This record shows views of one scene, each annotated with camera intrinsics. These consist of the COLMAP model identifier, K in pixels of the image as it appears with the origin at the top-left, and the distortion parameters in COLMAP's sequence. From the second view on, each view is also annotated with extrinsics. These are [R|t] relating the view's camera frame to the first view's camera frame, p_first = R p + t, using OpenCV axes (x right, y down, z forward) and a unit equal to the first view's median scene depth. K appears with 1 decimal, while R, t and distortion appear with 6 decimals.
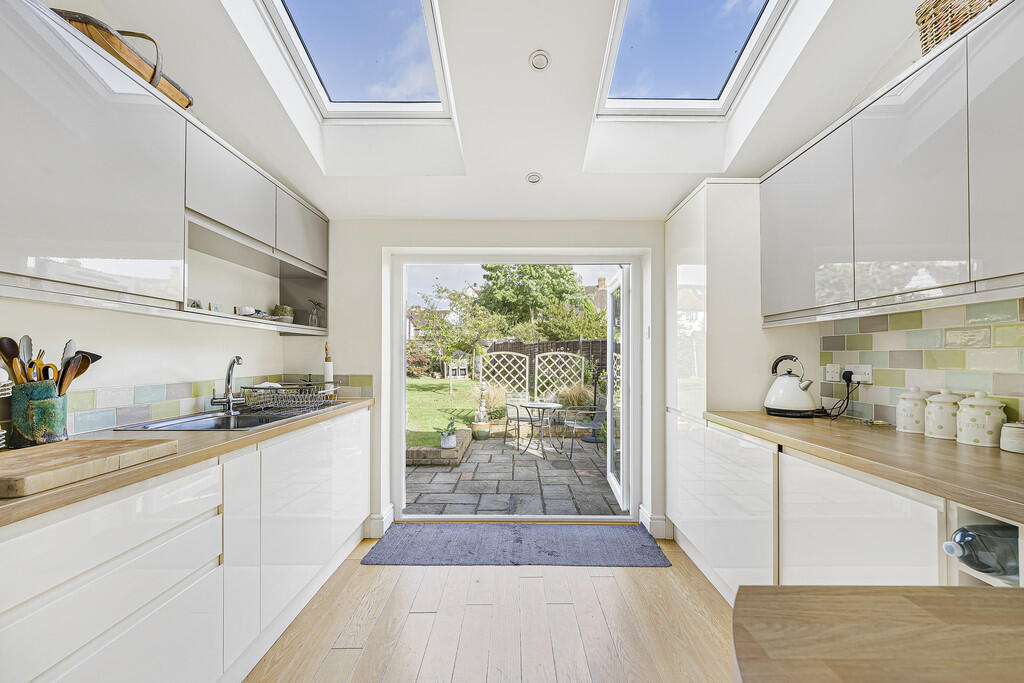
lens RADIAL K [[426.4, 0, 511.7], [0, 426.4, 356.2], [0, 0, 1]] dist [-0.017348, 0.001453]
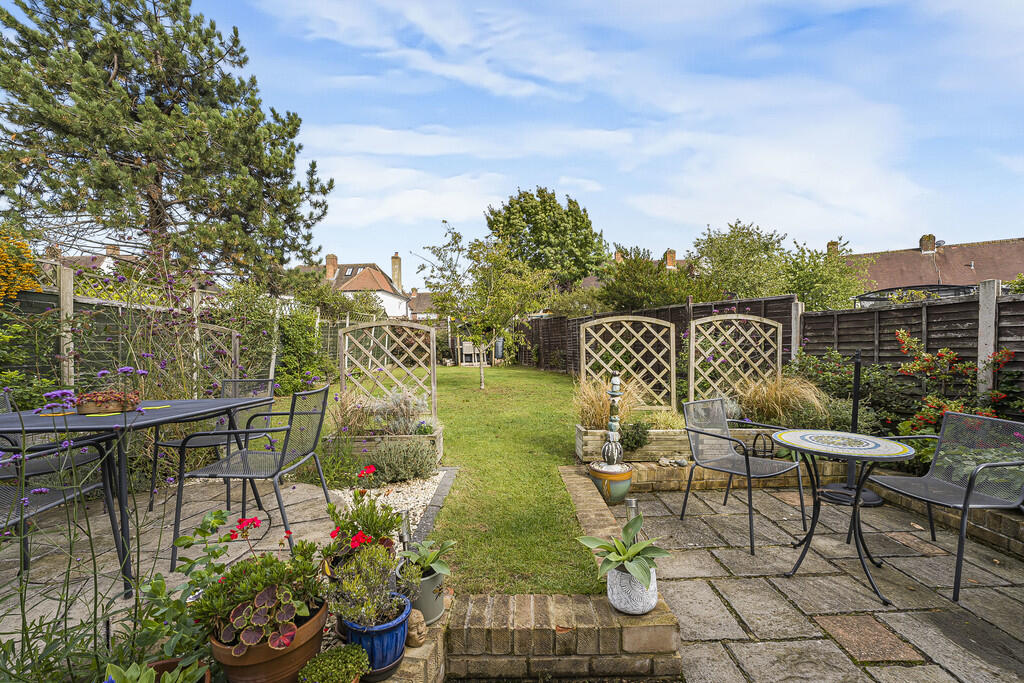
lens RADIAL K [[426.4, 0, 512.8], [0, 426.4, 351.6], [0, 0, 1]] dist [-0.017348, 0.001453]
pose [[0.999662, -0.021363, 0.014825, -0.423060], [0.020976, 0.999446, 0.025828, 0.041963], [-0.015368, -0.025508, 0.999556, 1.253970]]
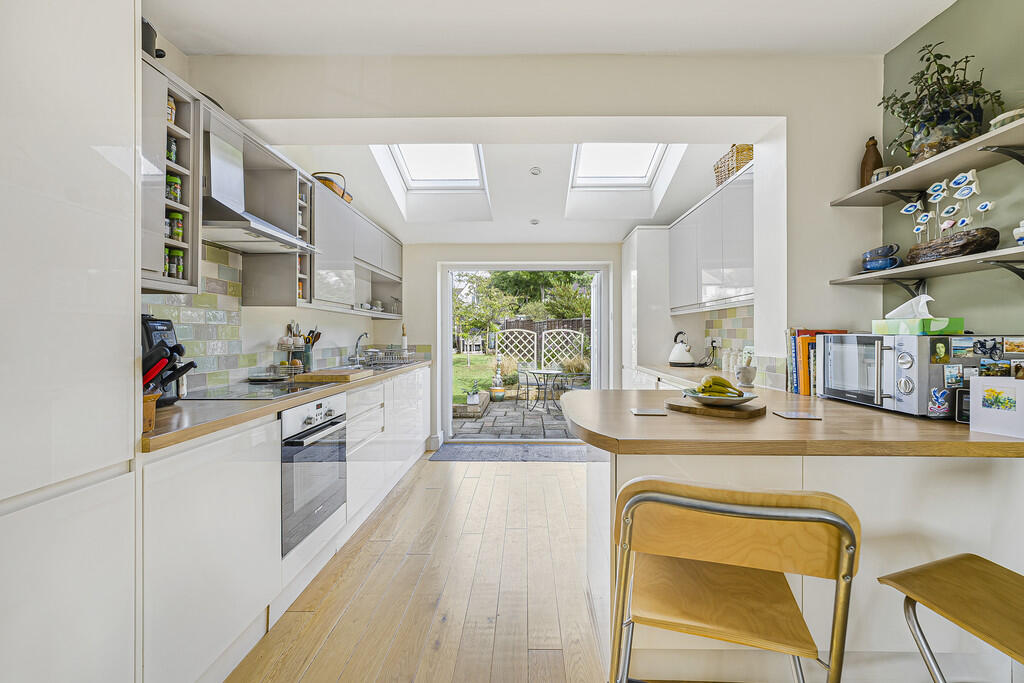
lens RADIAL K [[426.4, 0, 514.2], [0, 426.4, 340.5], [0, 0, 1]] dist [-0.017348, 0.001453]
pose [[0.999780, -0.001506, -0.020936, 0.005477], [0.001871, 0.999847, 0.017417, 0.001613], [0.020907, -0.017452, 0.999629, -0.497195]]
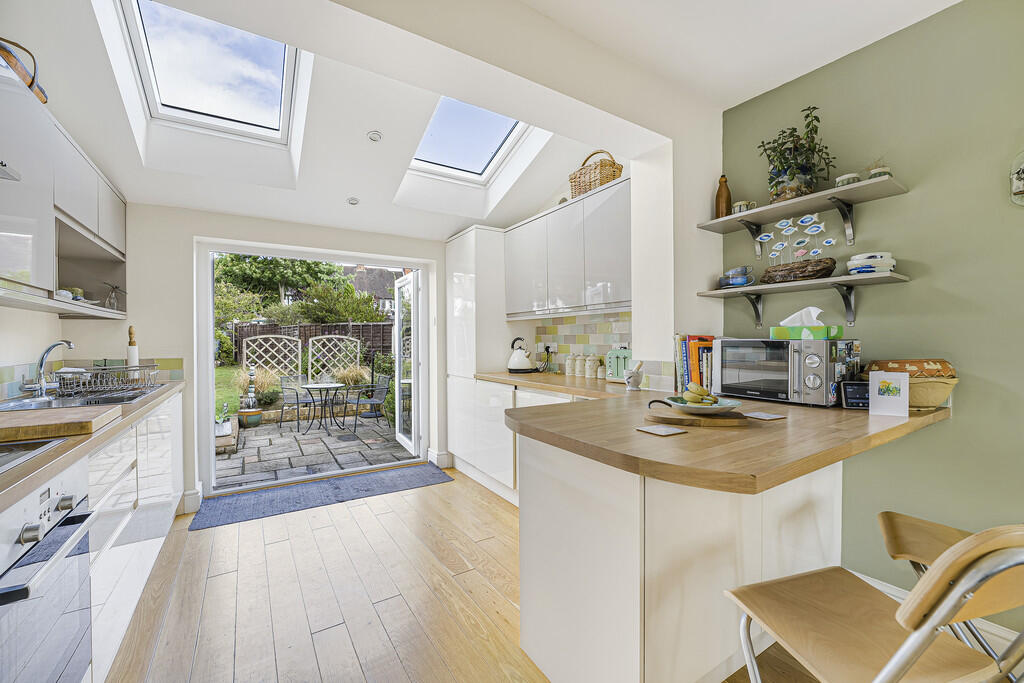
lens RADIAL K [[426.4, 0, 527.1], [0, 426.4, 342.9], [0, 0, 1]] dist [-0.017348, 0.001453]
pose [[0.831302, -0.010412, 0.555723, -0.185723], [0.005216, 0.999927, 0.010932, 0.000646], [-0.555796, -0.006189, 0.831296, -0.299431]]
